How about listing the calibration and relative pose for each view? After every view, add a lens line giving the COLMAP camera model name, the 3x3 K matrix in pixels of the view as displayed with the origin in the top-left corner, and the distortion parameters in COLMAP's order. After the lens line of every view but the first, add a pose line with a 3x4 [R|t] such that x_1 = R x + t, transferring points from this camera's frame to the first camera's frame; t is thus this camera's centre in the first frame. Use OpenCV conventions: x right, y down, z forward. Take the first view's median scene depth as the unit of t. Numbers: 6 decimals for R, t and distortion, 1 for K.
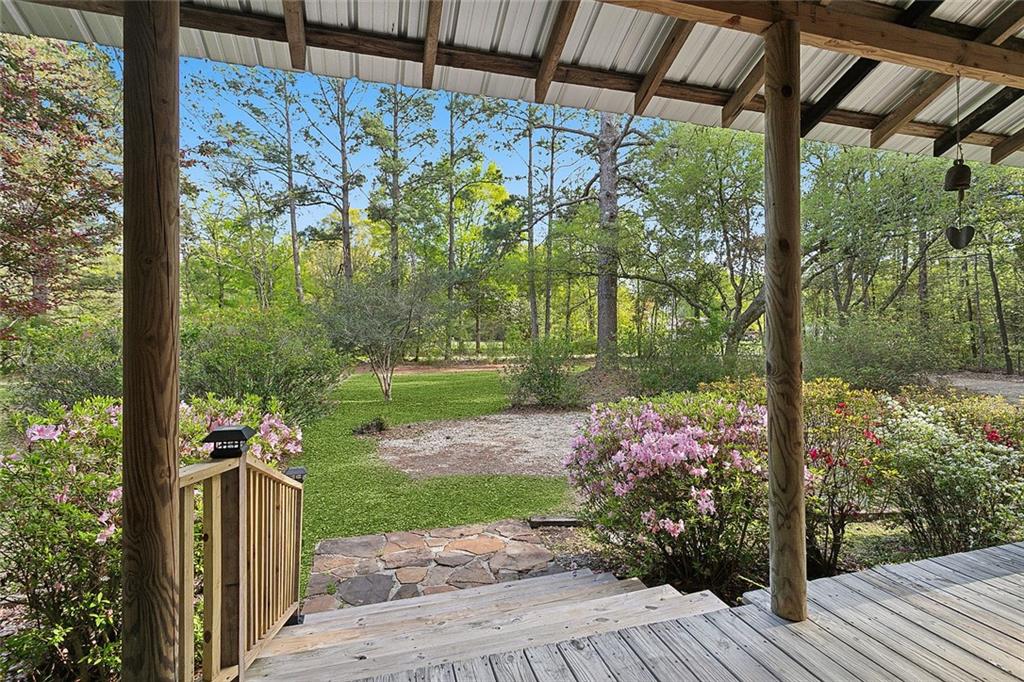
lens RADIAL K [[492.0, 0, 512.8], [0, 492.0, 345.1], [0, 0, 1]] dist [-0.002041, 0.001822]
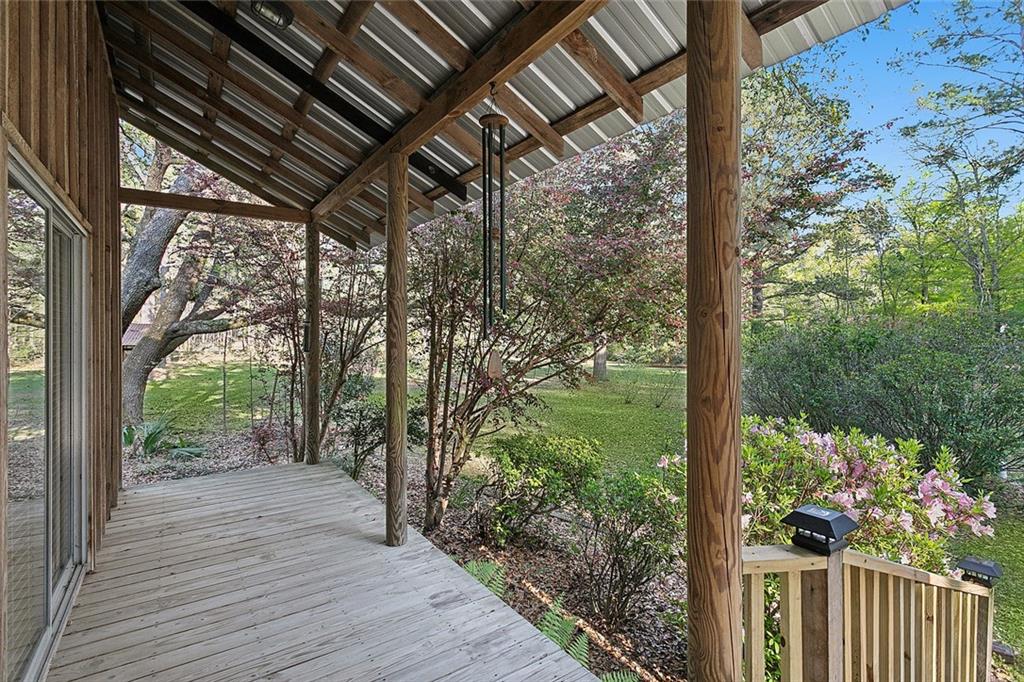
lens RADIAL K [[492.0, 0, 502.6], [0, 492.0, 335.7], [0, 0, 1]] dist [-0.002041, 0.001822]
pose [[0.316629, 0.000748, -0.948549, -0.006073], [-0.014871, 0.999881, -0.004176, -0.109618], [0.948433, 0.015428, 0.316602, 0.332587]]
